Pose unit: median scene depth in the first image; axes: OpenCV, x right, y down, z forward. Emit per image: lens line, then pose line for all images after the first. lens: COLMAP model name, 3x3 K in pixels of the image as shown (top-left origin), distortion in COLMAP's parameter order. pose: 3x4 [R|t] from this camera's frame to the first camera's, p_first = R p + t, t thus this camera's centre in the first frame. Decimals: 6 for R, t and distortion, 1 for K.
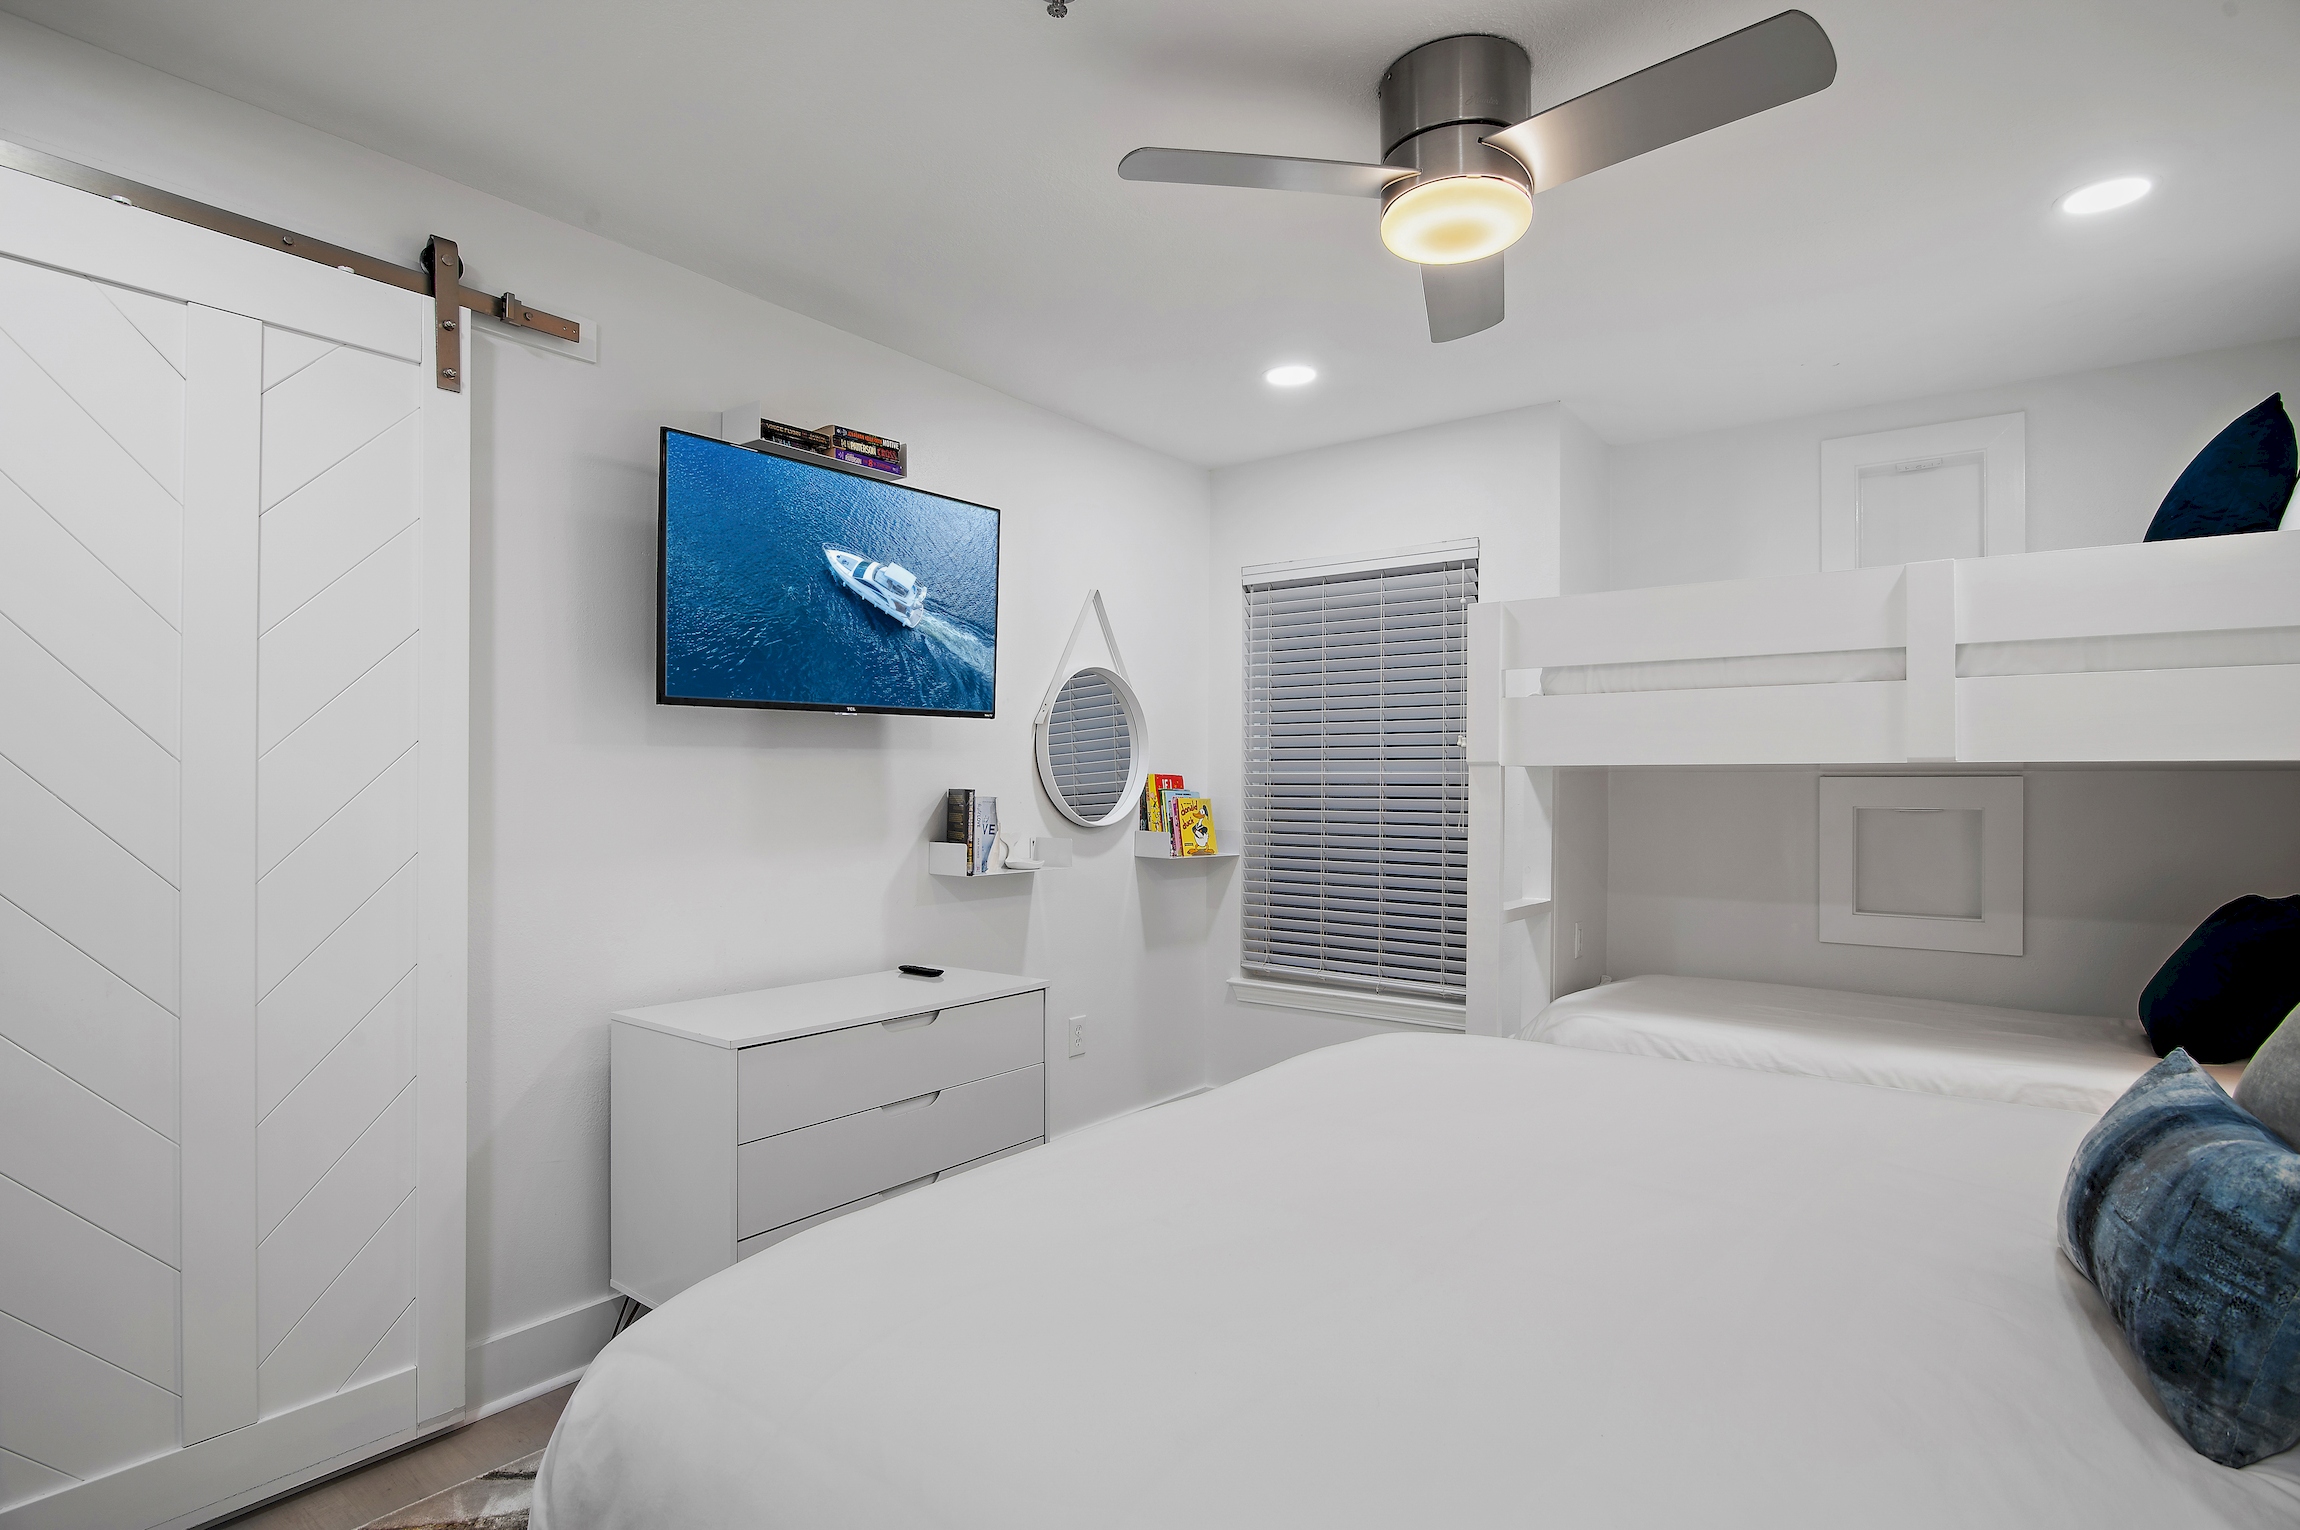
lens RADIAL K [[1131.9, 0, 1150.0], [0, 1131.9, 765.0], [0, 0, 1]] dist [0.030382, -0.000037]
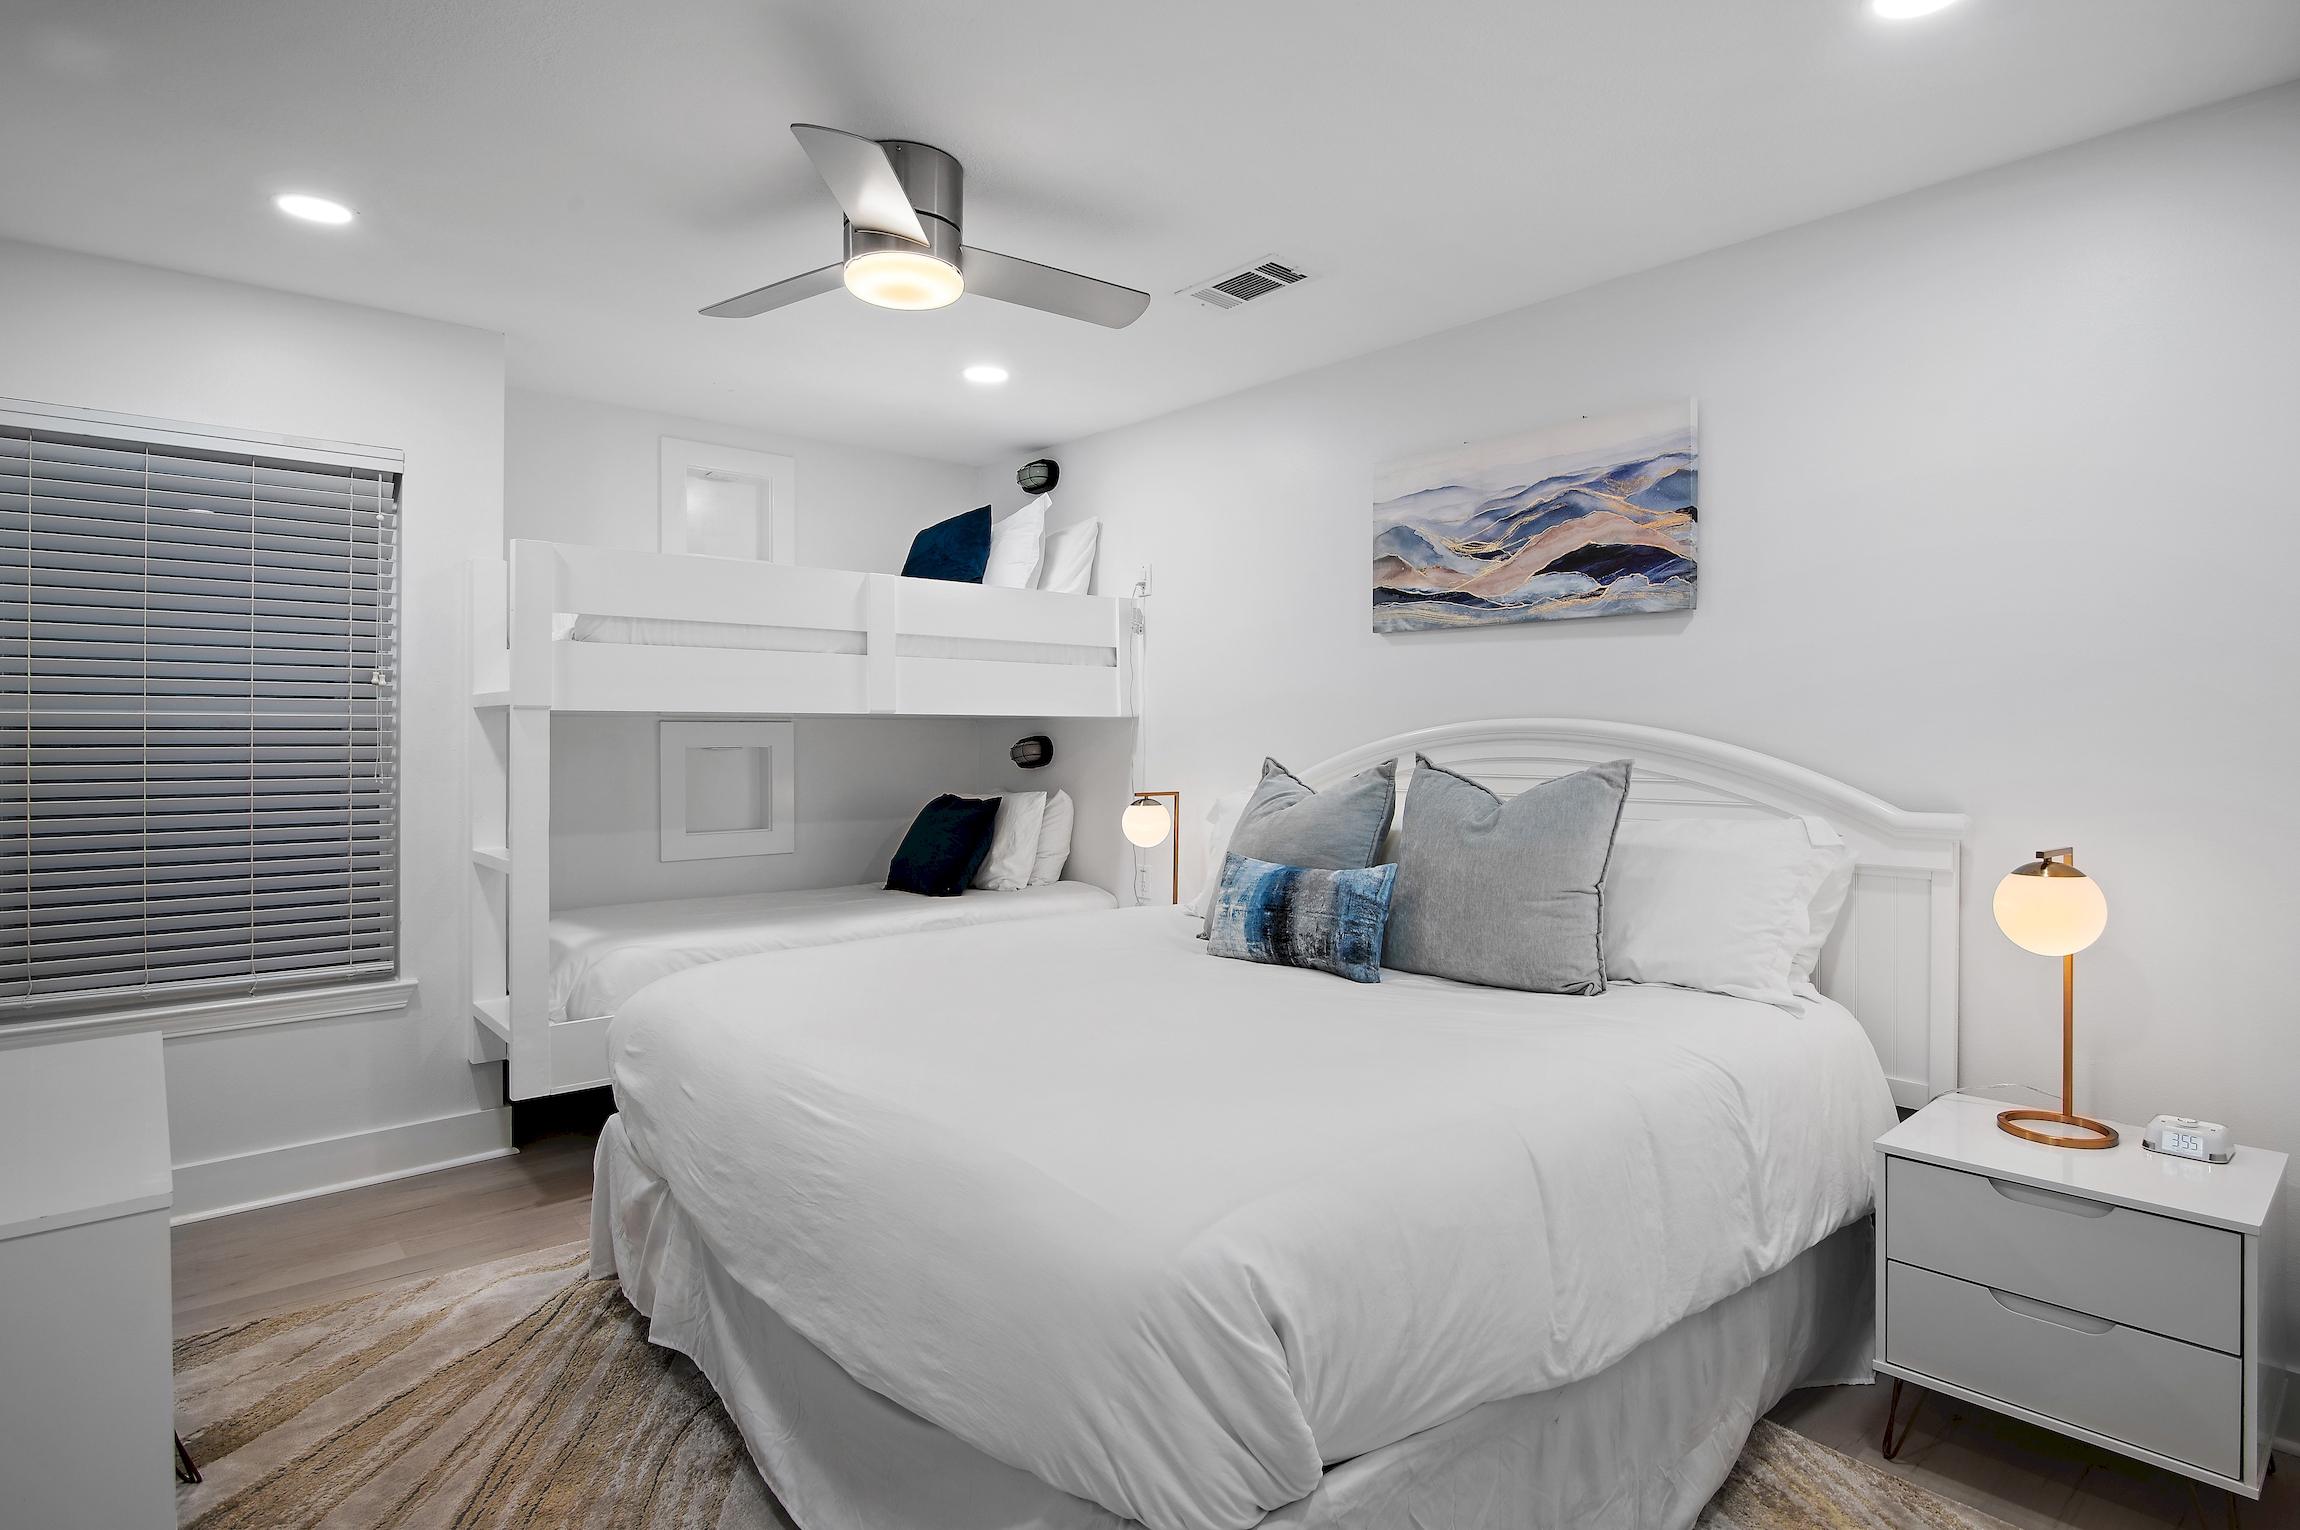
lens RADIAL K [[1161.1, 0, 1146.3], [0, 1161.1, 720.4], [0, 0, 1]] dist [-0.001357, -0.000227]
pose [[0.261082, 0.006178, 0.965297, -0.530970], [-0.018427, 0.999829, -0.001415, 0.001494], [-0.965141, -0.017418, 0.261151, 0.244082]]
